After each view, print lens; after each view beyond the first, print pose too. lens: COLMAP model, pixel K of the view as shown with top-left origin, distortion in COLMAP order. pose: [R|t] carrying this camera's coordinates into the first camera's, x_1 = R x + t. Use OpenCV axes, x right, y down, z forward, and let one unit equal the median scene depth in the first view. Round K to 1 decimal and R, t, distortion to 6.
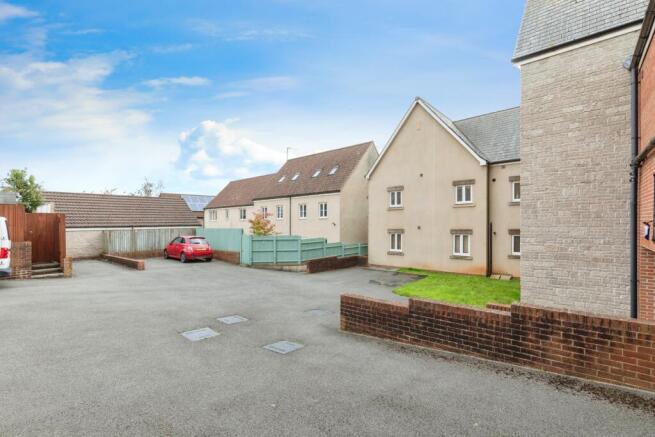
lens RADIAL K [[293.8, 0, 327.7], [0, 293.8, 229.3], [0, 0, 1]] dist [0.001348, 0.000135]
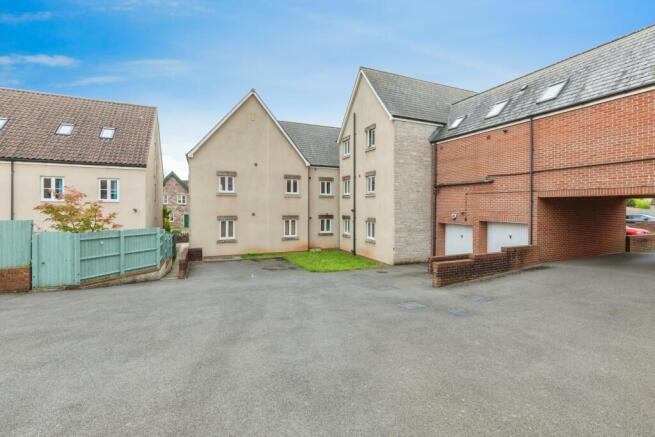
lens RADIAL K [[299.0, 0, 326.4], [0, 299.0, 214.2], [0, 0, 1]] dist [0.001386, -0.000187]
pose [[0.419177, -0.011121, 0.907836, -0.576133], [0.007217, 0.999934, 0.008917, -0.014378], [-0.907876, 0.002814, 0.419230, 0.333895]]
